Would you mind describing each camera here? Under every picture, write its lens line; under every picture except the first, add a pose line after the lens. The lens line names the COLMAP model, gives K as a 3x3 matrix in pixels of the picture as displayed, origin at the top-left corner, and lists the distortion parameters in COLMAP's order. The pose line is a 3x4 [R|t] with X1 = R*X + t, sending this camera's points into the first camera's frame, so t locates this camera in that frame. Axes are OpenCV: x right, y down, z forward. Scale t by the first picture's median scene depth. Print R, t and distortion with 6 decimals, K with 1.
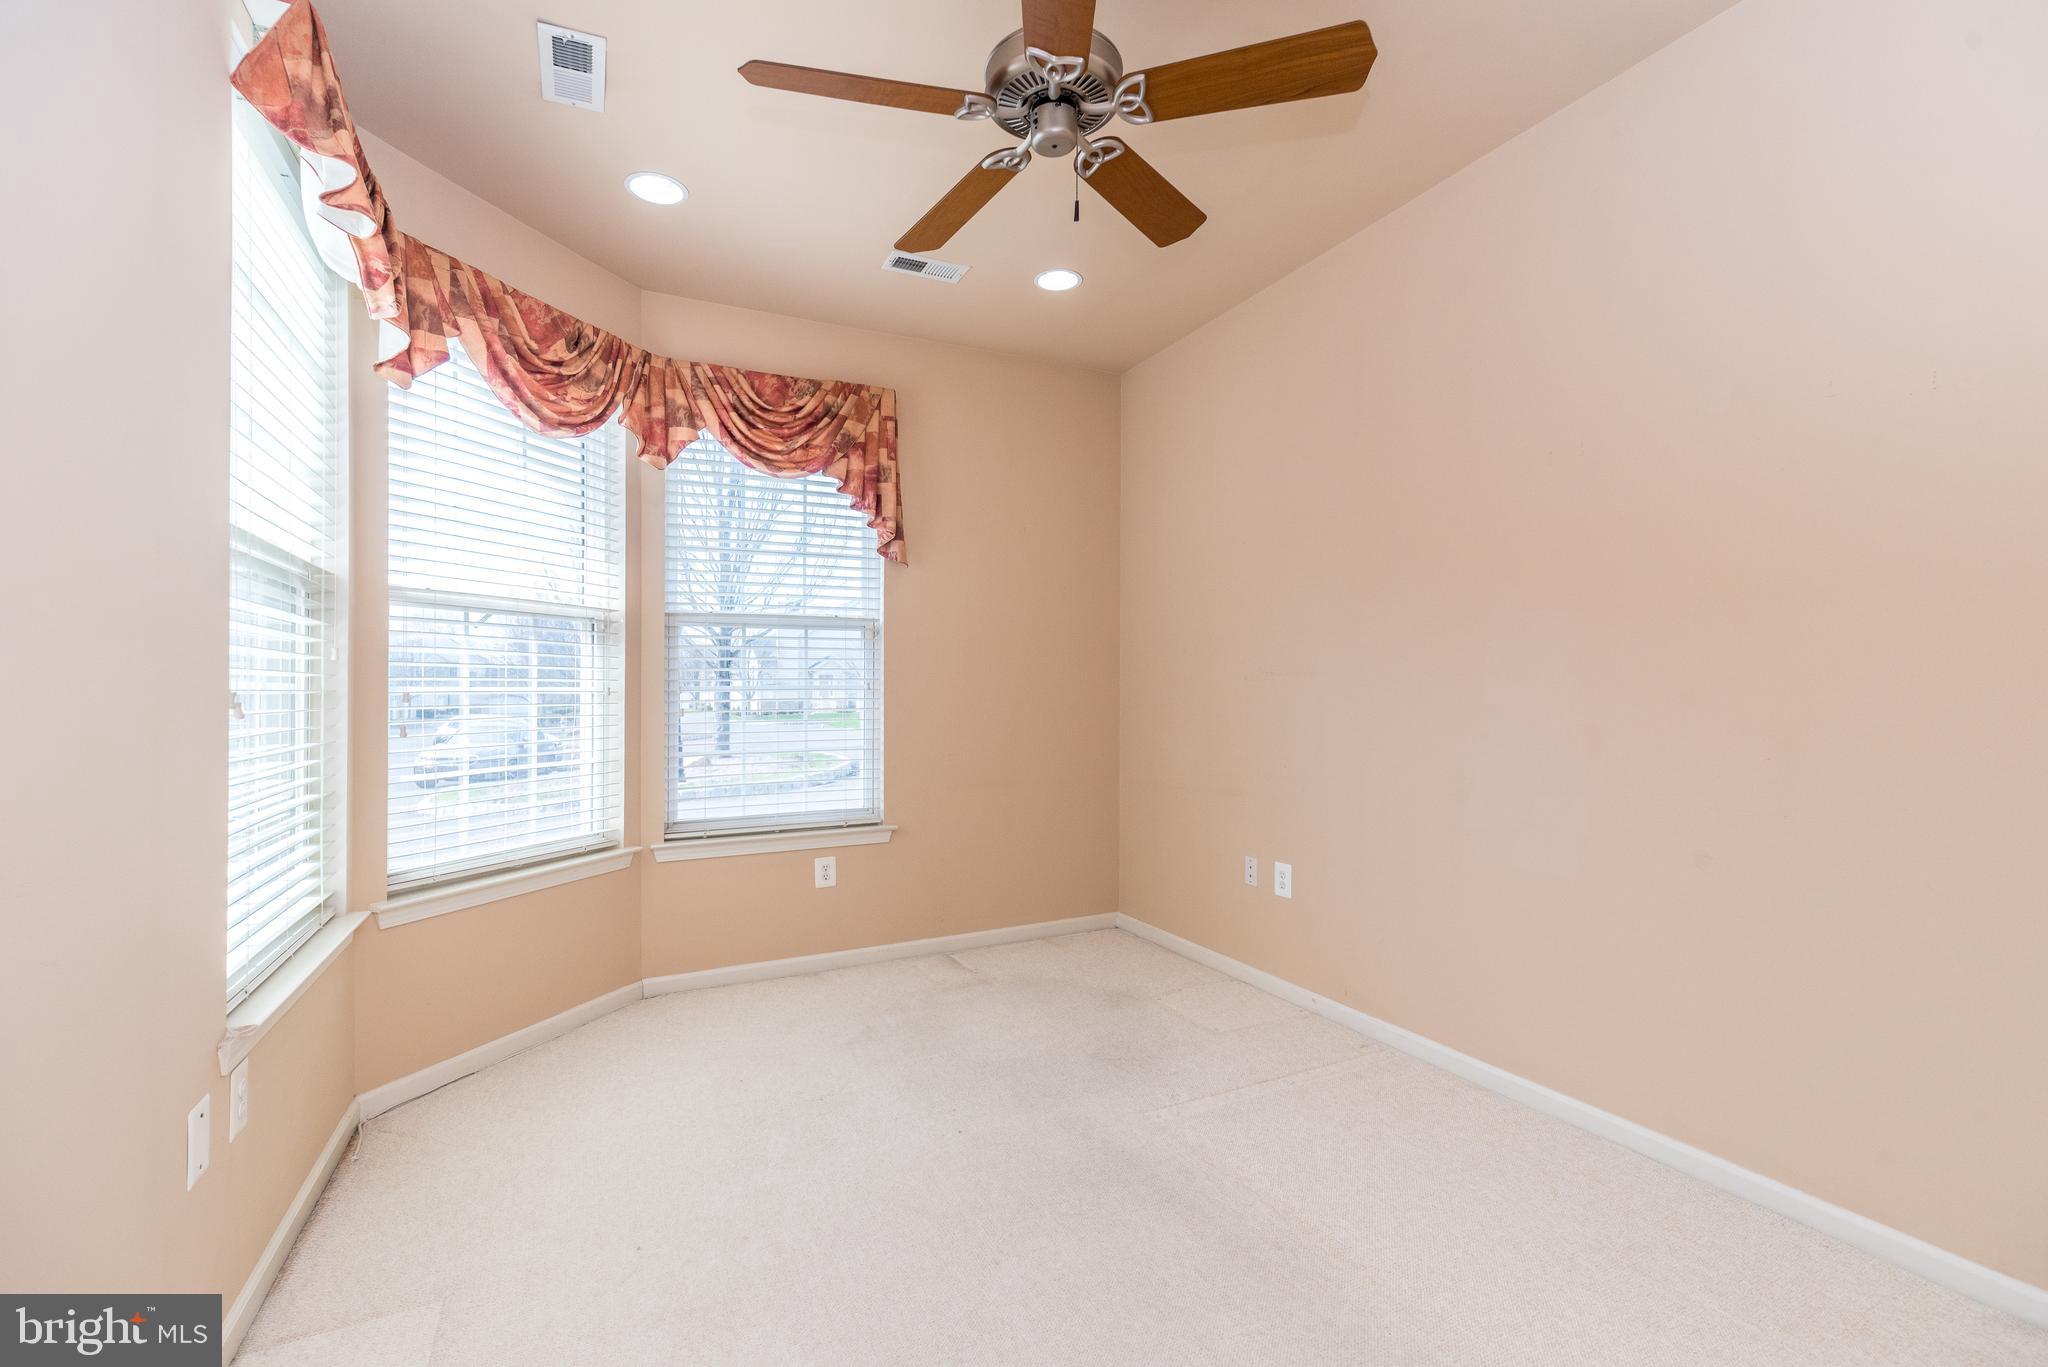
lens RADIAL K [[895.1, 0, 1012.3], [0, 895.1, 678.4], [0, 0, 1]] dist [0.009184, 0.000646]
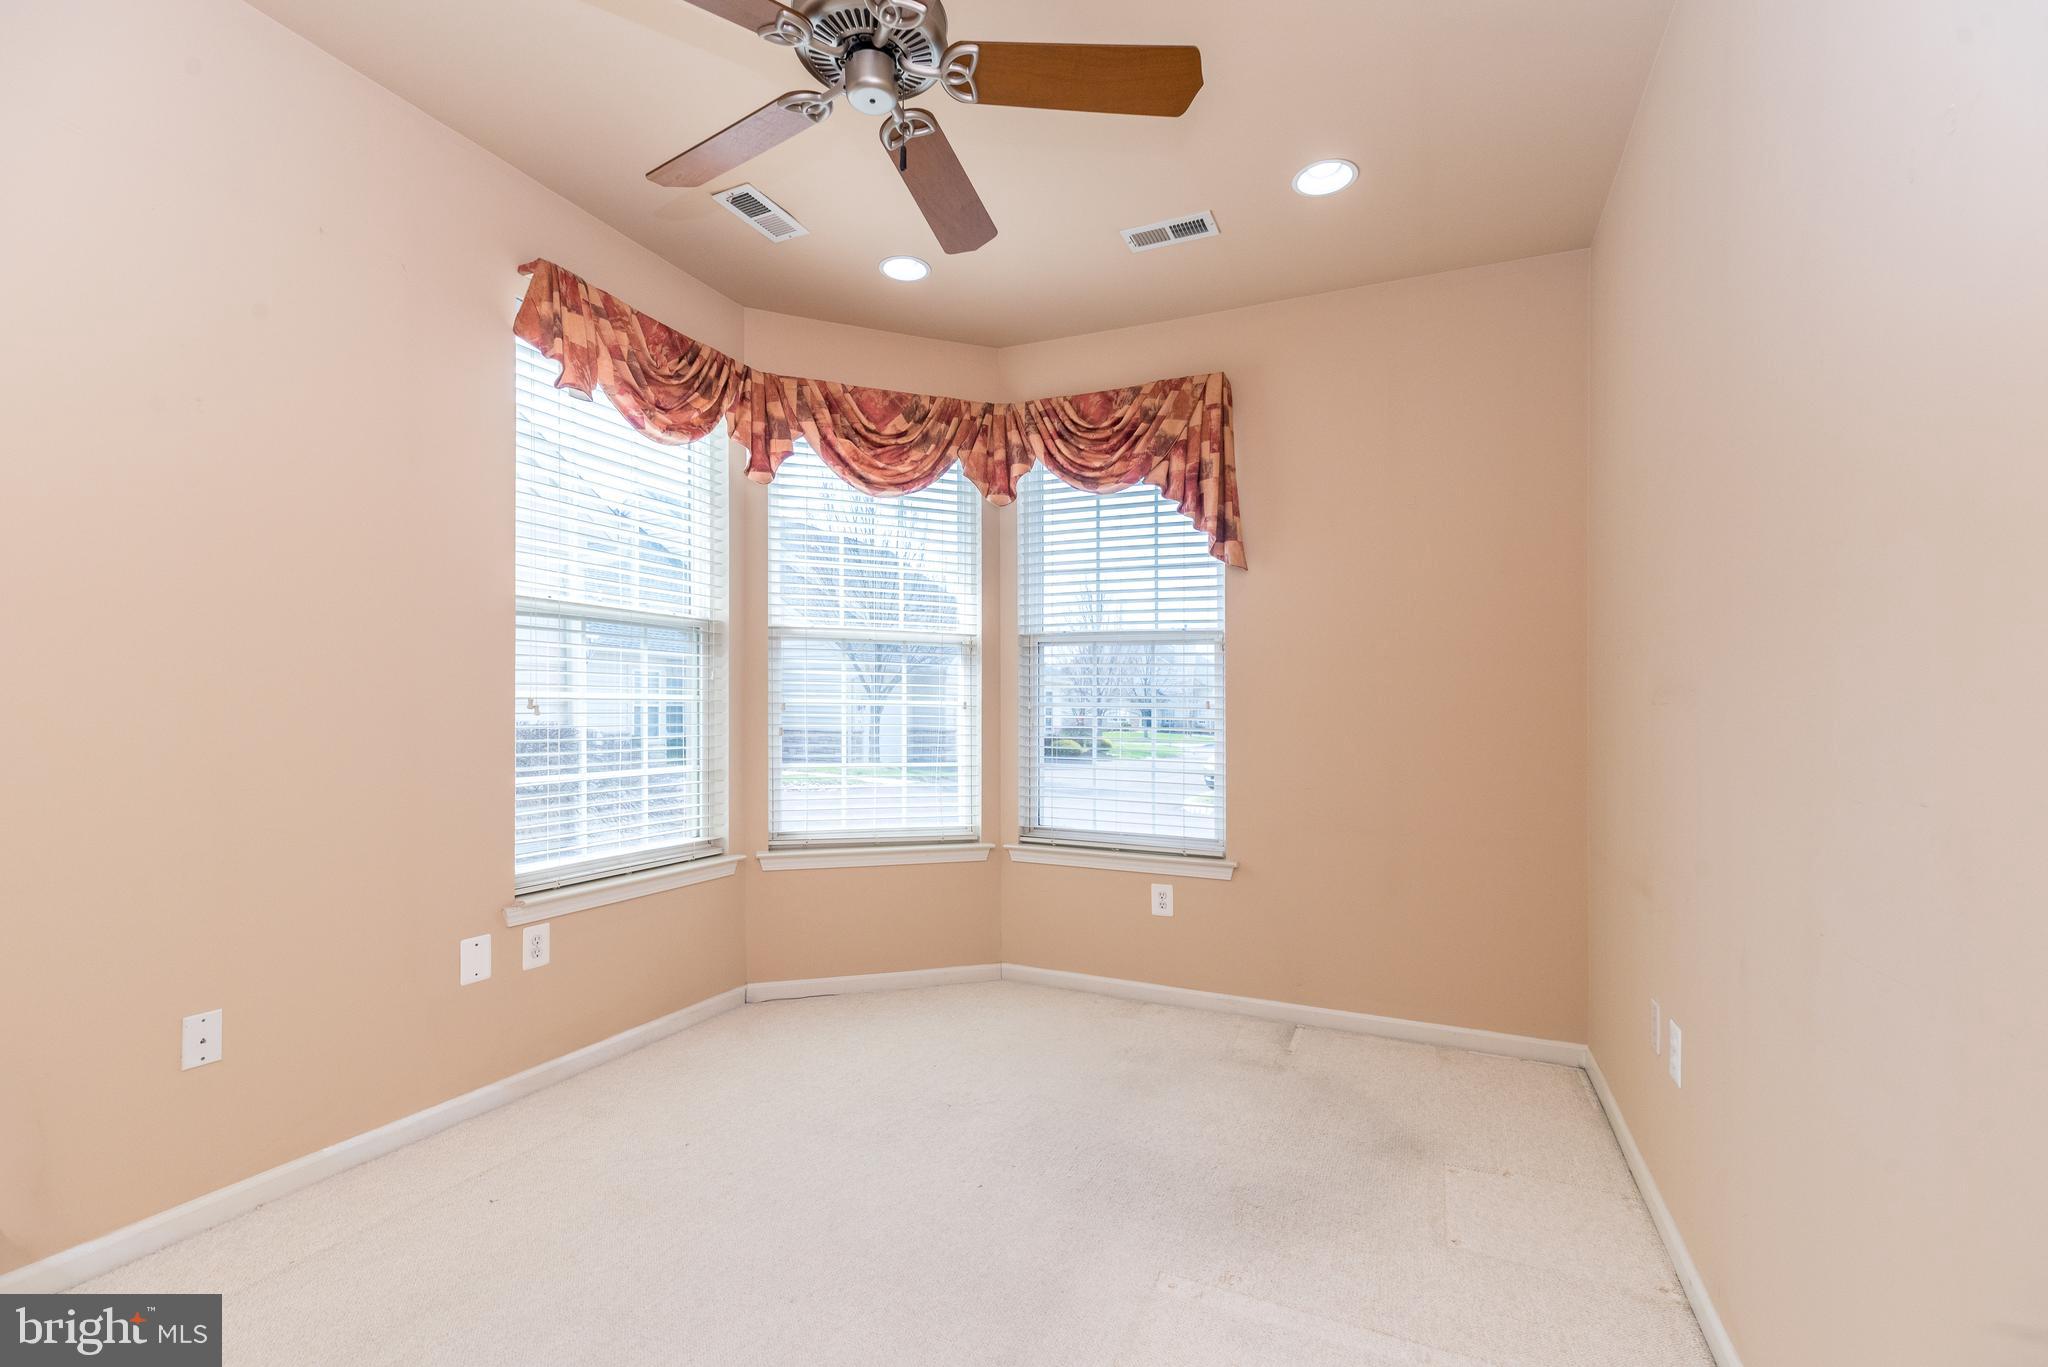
lens RADIAL K [[895.1, 0, 1019.4], [0, 895.1, 696.4], [0, 0, 1]] dist [0.009184, 0.000646]
pose [[0.641000, 0.007800, -0.767501, 0.457891], [-0.008625, 0.999958, 0.002959, -0.001202], [0.767492, 0.004723, 0.641041, 0.297755]]
